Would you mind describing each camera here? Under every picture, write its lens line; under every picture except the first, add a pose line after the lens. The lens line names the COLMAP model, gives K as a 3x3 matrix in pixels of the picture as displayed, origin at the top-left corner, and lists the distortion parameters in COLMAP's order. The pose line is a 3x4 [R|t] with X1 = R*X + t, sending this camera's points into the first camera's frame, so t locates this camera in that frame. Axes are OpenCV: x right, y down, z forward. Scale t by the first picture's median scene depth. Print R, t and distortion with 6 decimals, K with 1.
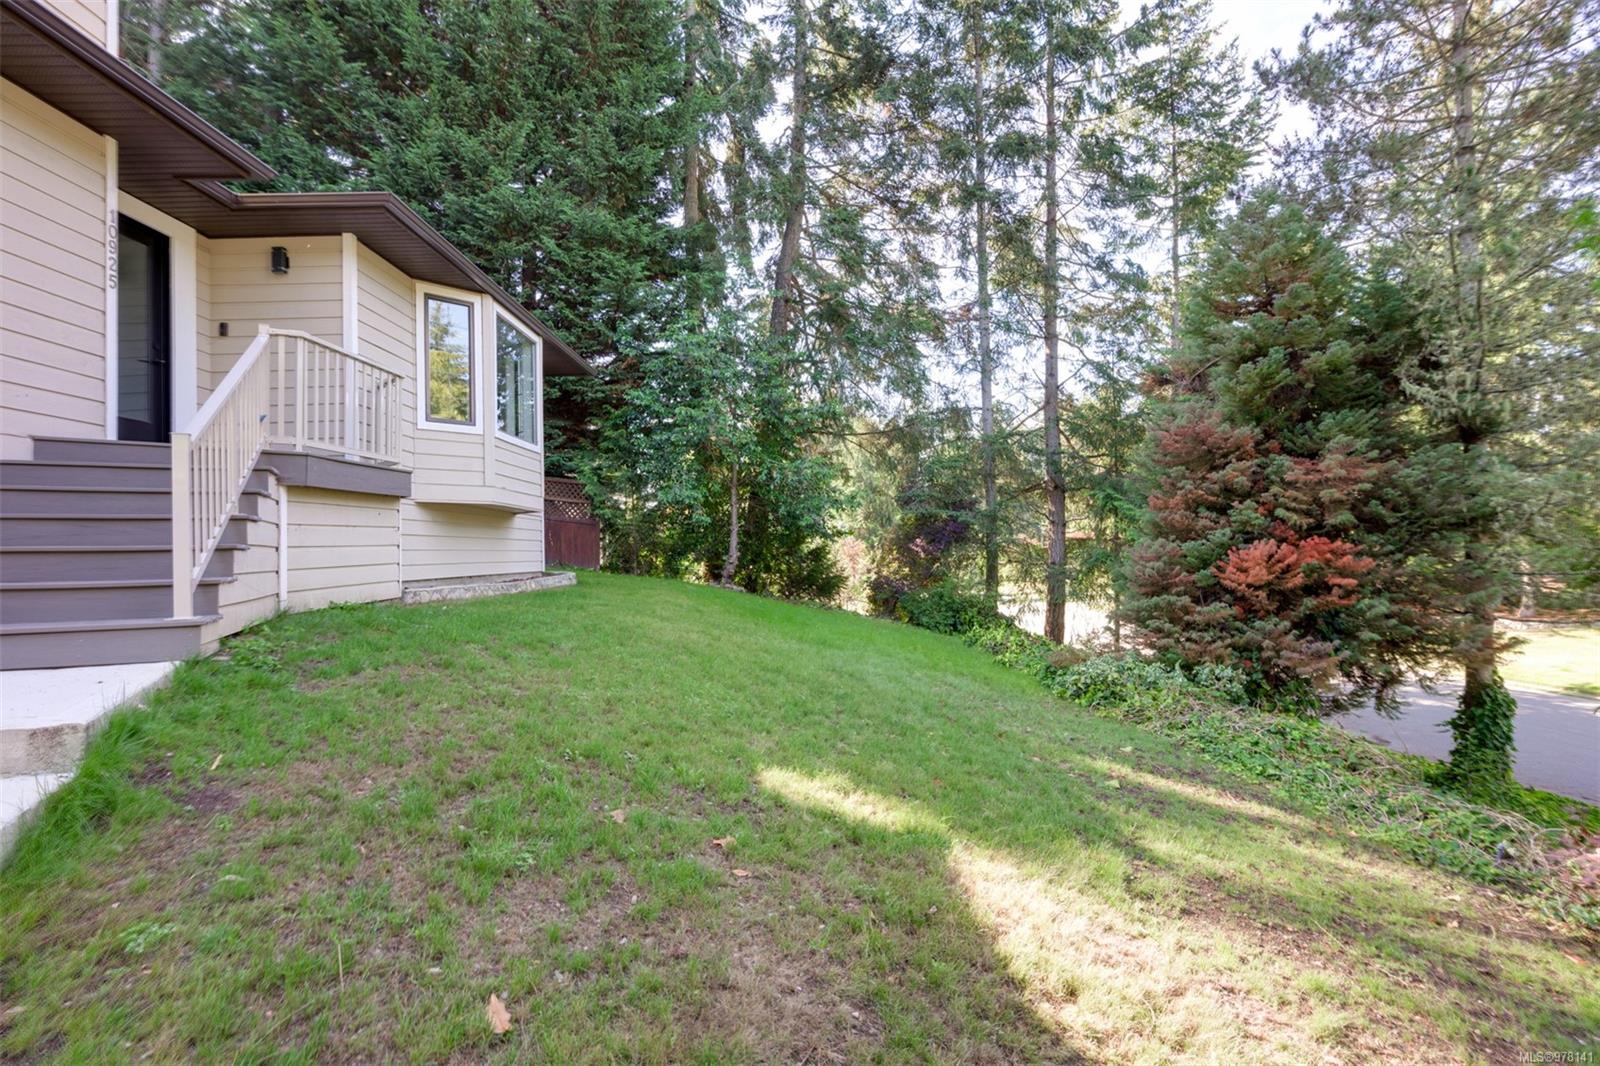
lens RADIAL K [[810.7, 0, 800.0], [0, 810.7, 533.0], [0, 0, 1]] dist [-0.000543, -0.000876]
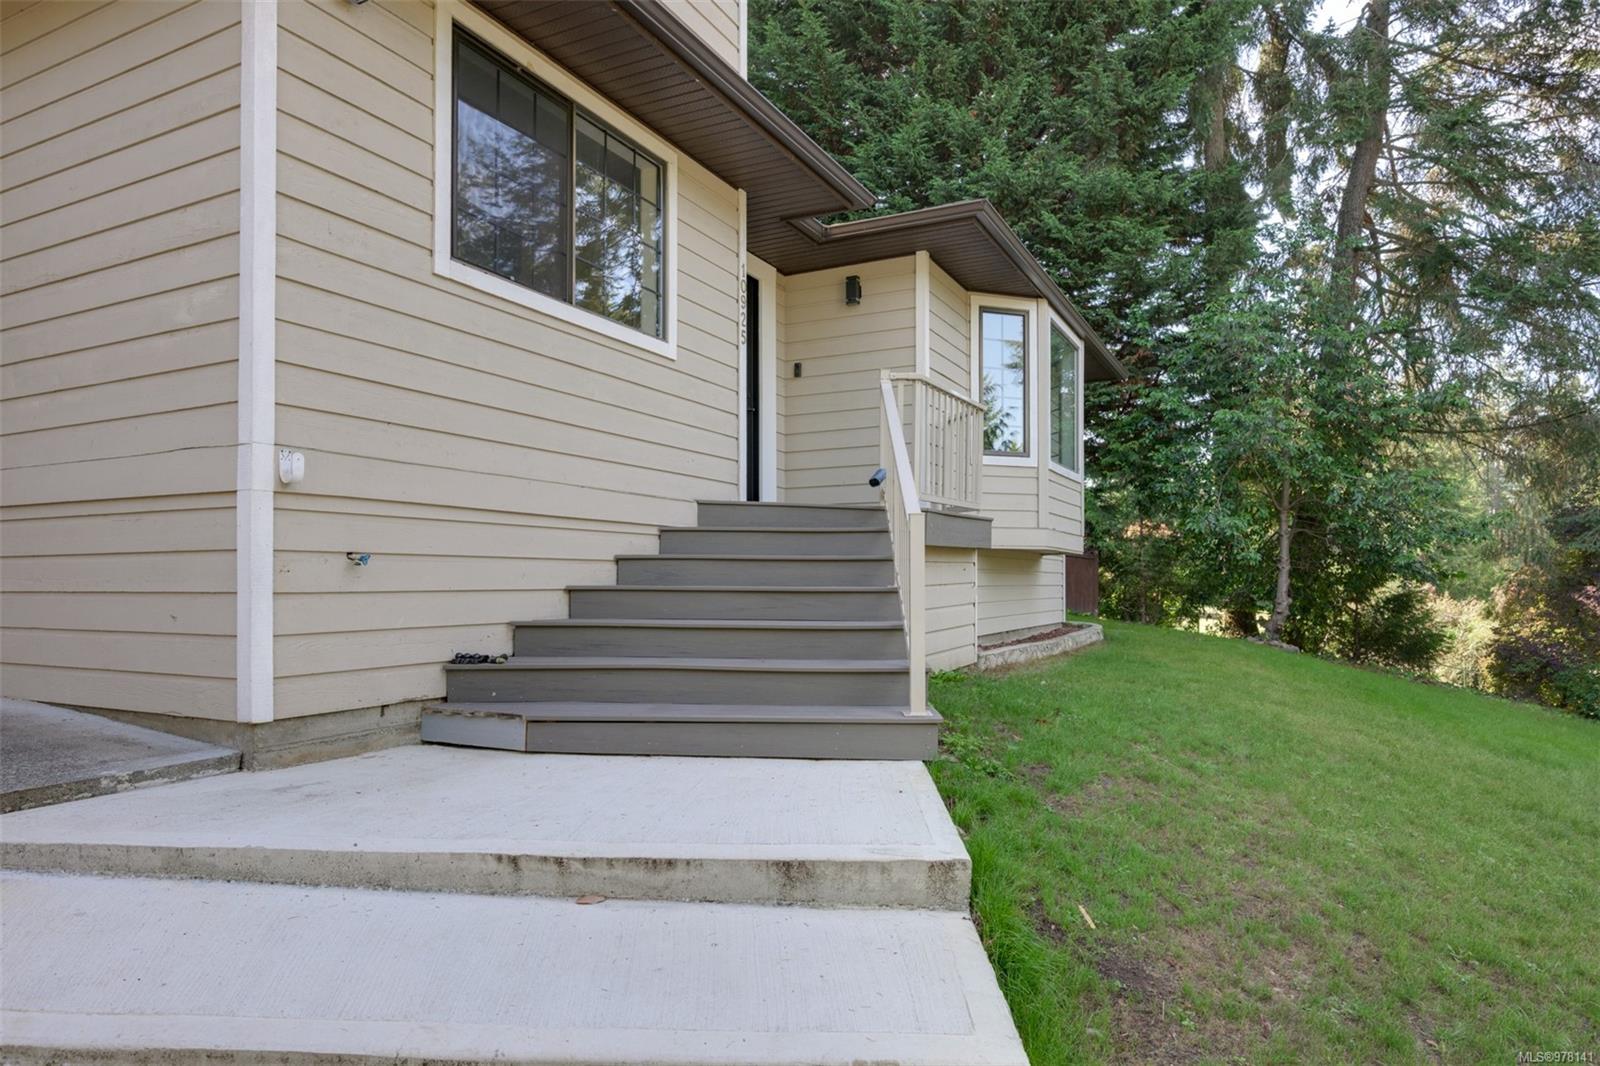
lens RADIAL K [[975.1, 0, 772.0], [0, 975.1, 566.4], [0, 0, 1]] dist [0.000531, -0.000312]
pose [[0.888745, 0.017812, -0.458055, -0.097772], [-0.010105, 0.999763, 0.019269, -0.020046], [0.458290, -0.012497, 0.888715, -0.015575]]
